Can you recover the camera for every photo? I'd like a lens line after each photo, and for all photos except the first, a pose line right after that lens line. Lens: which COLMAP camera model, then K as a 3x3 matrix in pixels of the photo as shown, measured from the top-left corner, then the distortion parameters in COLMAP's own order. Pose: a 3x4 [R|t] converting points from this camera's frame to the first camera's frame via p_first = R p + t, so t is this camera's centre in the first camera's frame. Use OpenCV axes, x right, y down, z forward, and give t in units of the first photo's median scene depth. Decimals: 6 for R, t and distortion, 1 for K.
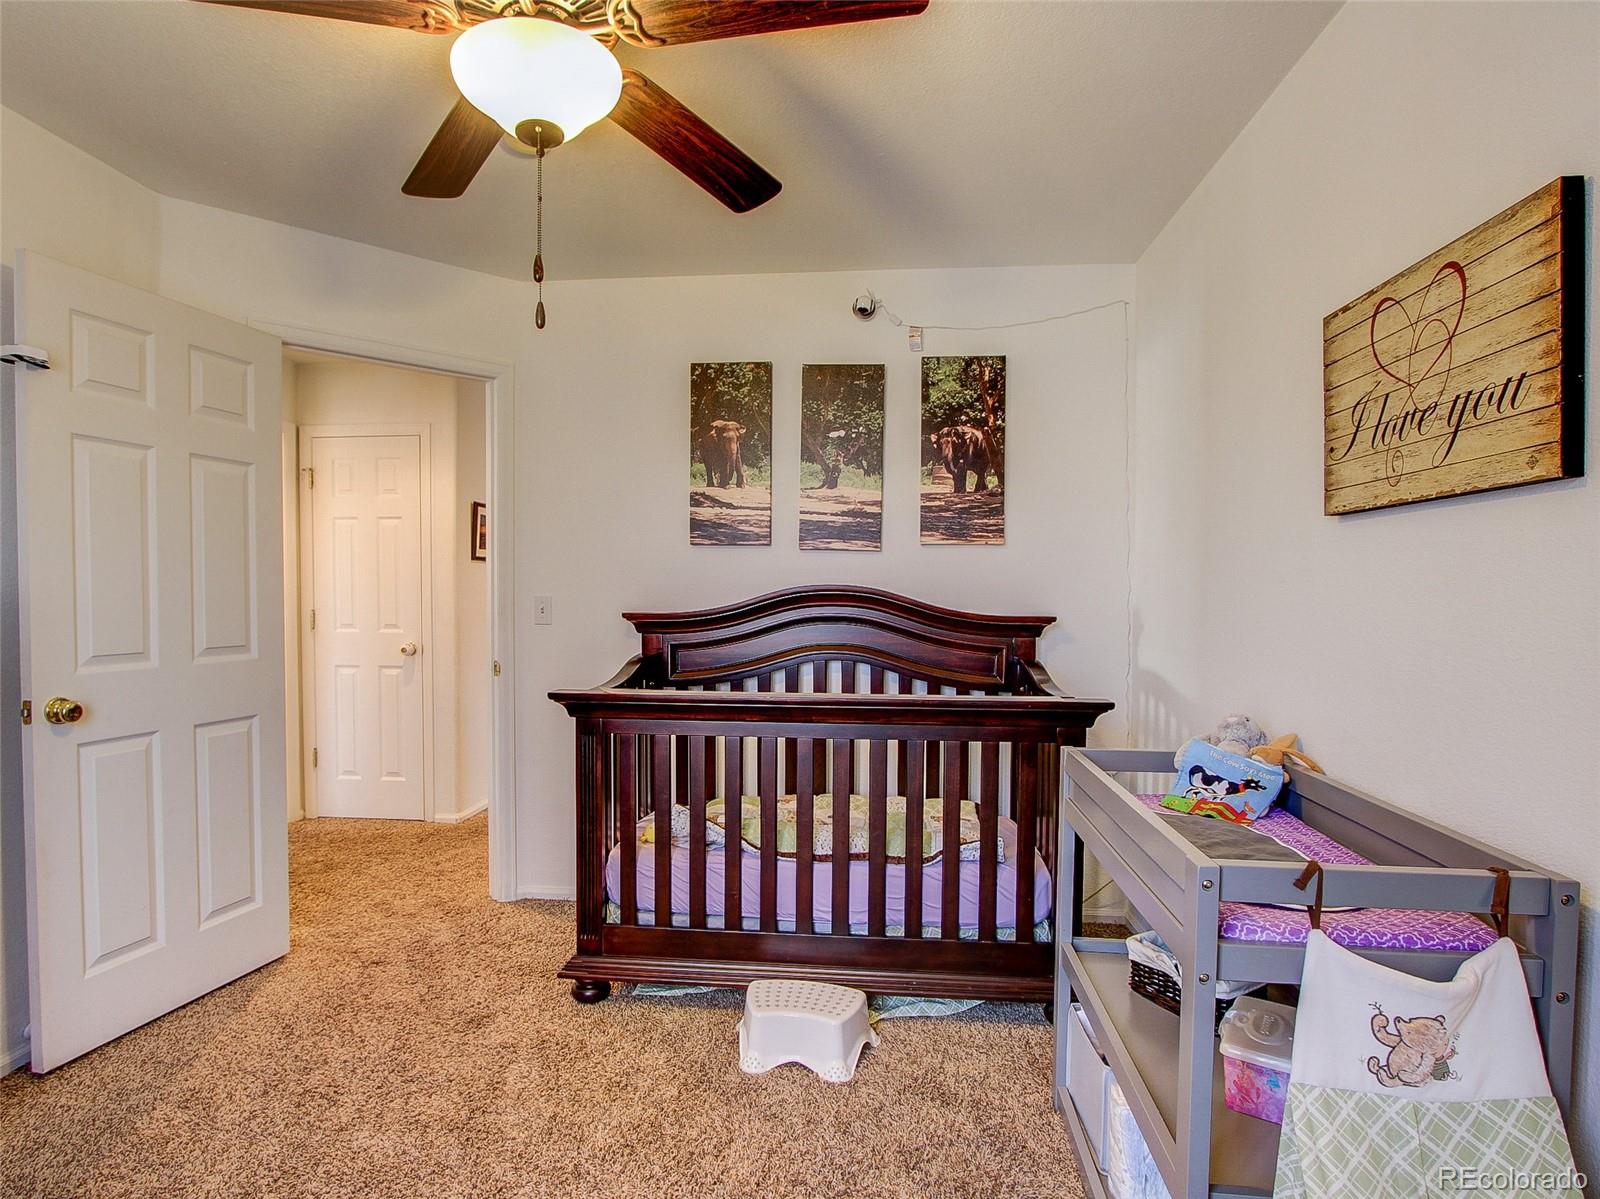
lens RADIAL K [[830.7, 0, 793.3], [0, 830.7, 620.0], [0, 0, 1]] dist [-0.017312, 0.002388]
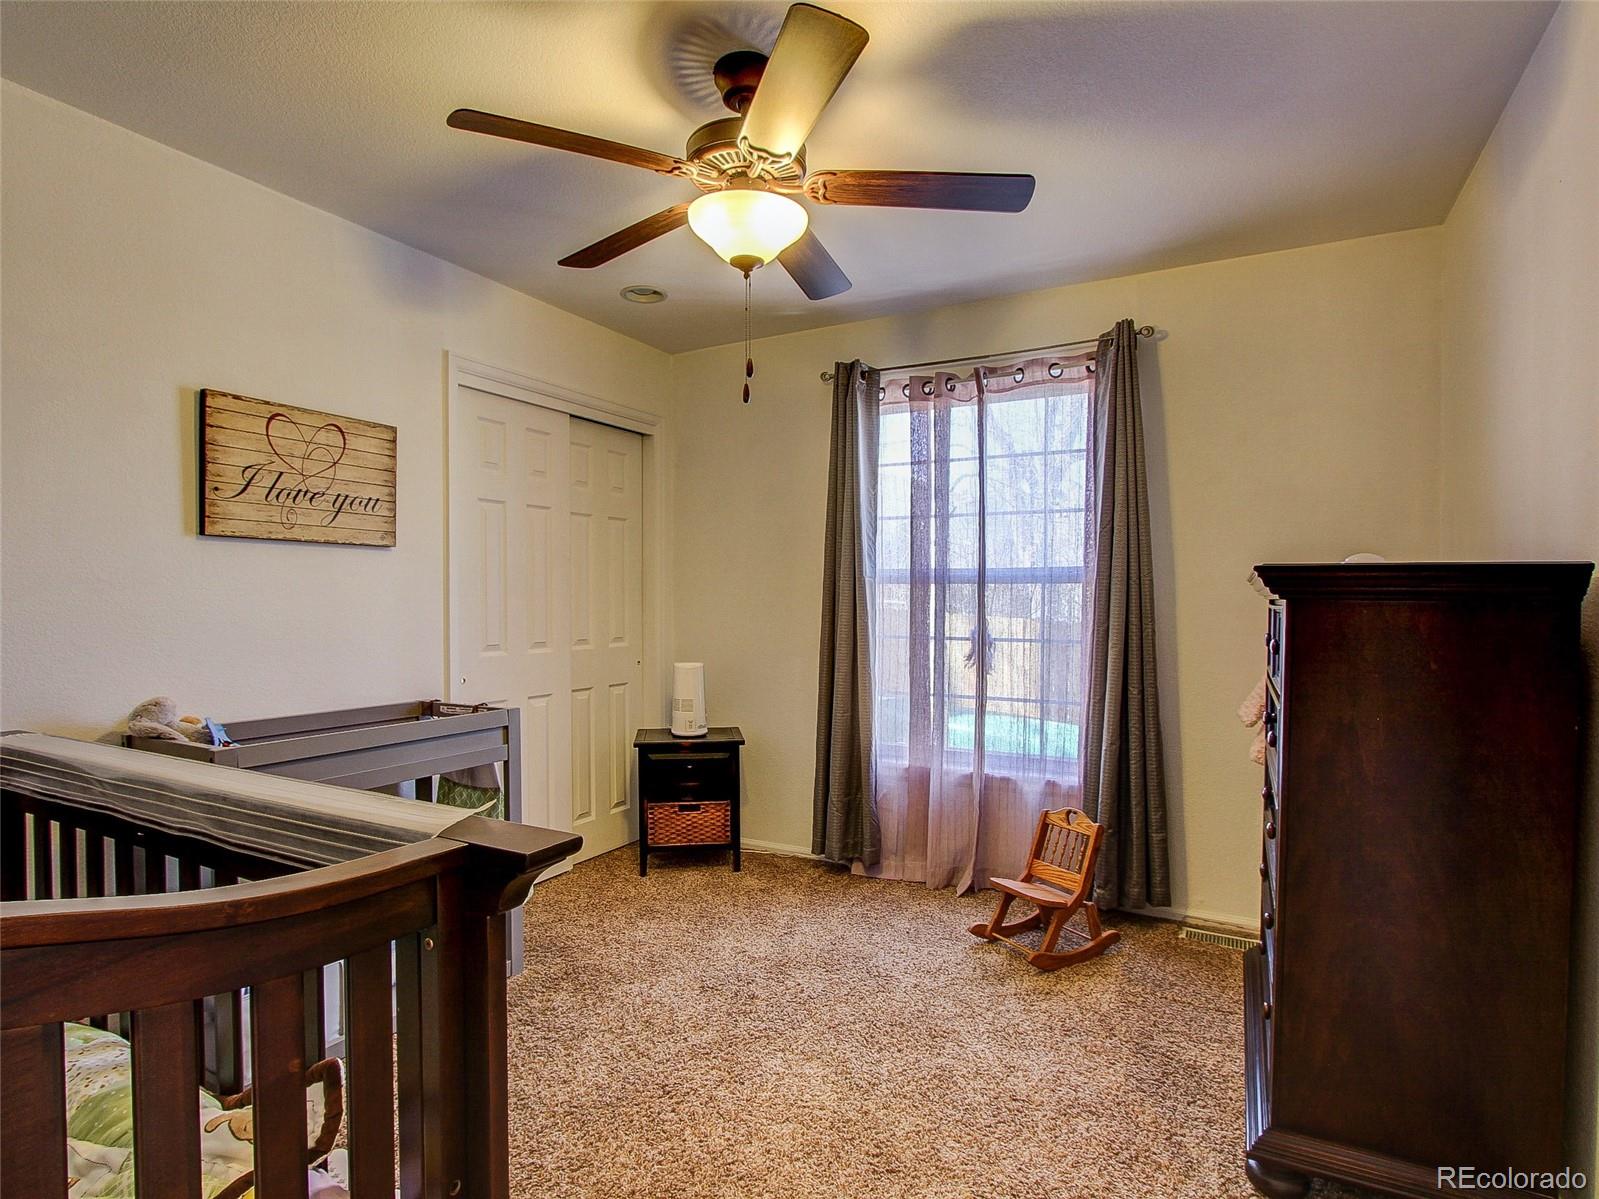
lens RADIAL K [[830.2, 0, 792.8], [0, 830.2, 620.0], [0, 0, 1]] dist [-0.017312, 0.002388]
pose [[-0.923655, -0.019081, 0.382750, -0.903459], [0.005659, 0.997972, 0.063409, -0.081199], [-0.383183, 0.060734, -0.921674, 2.245029]]
